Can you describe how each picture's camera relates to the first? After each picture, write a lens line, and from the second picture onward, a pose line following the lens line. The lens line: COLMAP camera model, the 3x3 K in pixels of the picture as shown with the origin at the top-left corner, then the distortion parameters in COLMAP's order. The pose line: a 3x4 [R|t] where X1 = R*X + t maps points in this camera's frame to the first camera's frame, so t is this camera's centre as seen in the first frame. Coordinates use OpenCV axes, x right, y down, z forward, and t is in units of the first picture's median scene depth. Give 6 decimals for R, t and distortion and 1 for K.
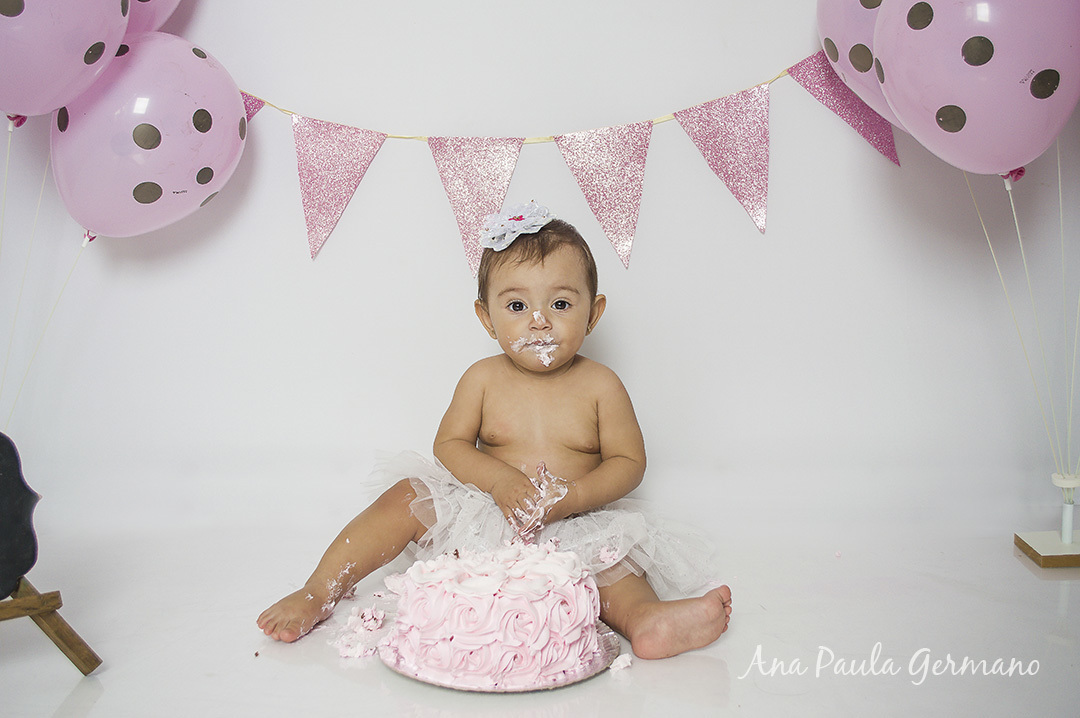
lens RADIAL K [[1125.6, 0, 535.1], [0, 1125.6, 354.8], [0, 0, 1]] dist [-0.069158, 0.000000]
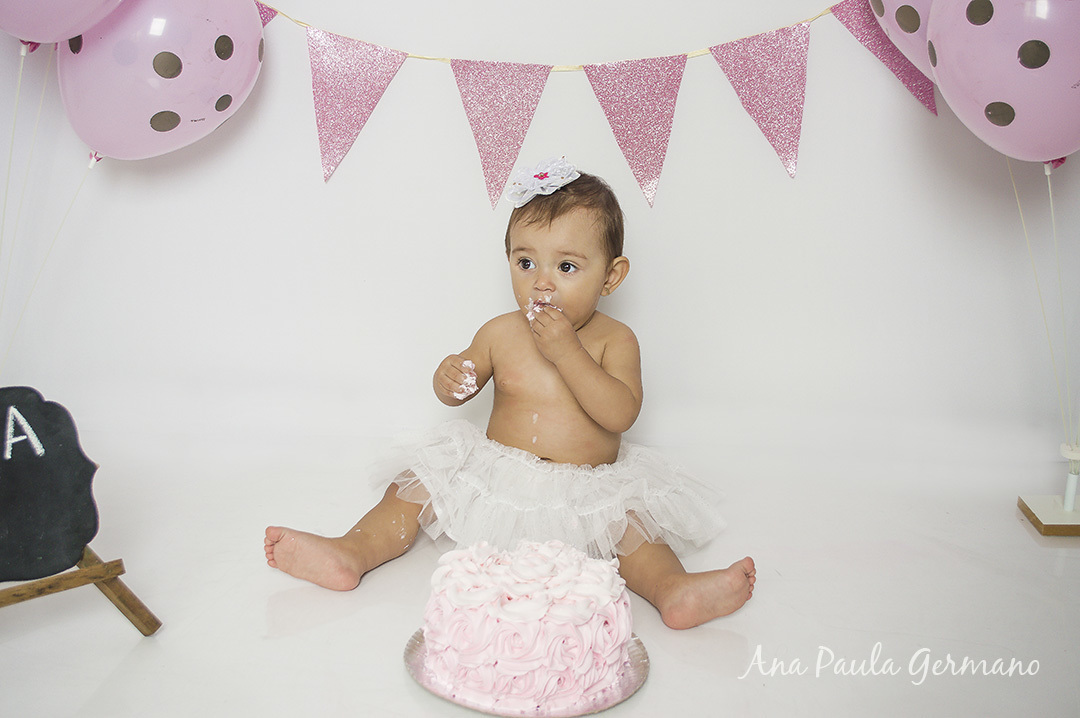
lens RADIAL K [[1264.7, 0, 542.7], [0, 1264.7, 364.4], [0, 0, 1]] dist [-0.050330, 0.000000]
pose [[0.998026, 0.036009, 0.051455, -0.077764], [-0.043215, 0.988249, 0.146614, -0.119701], [-0.045571, -0.148548, 0.987855, -0.118869]]
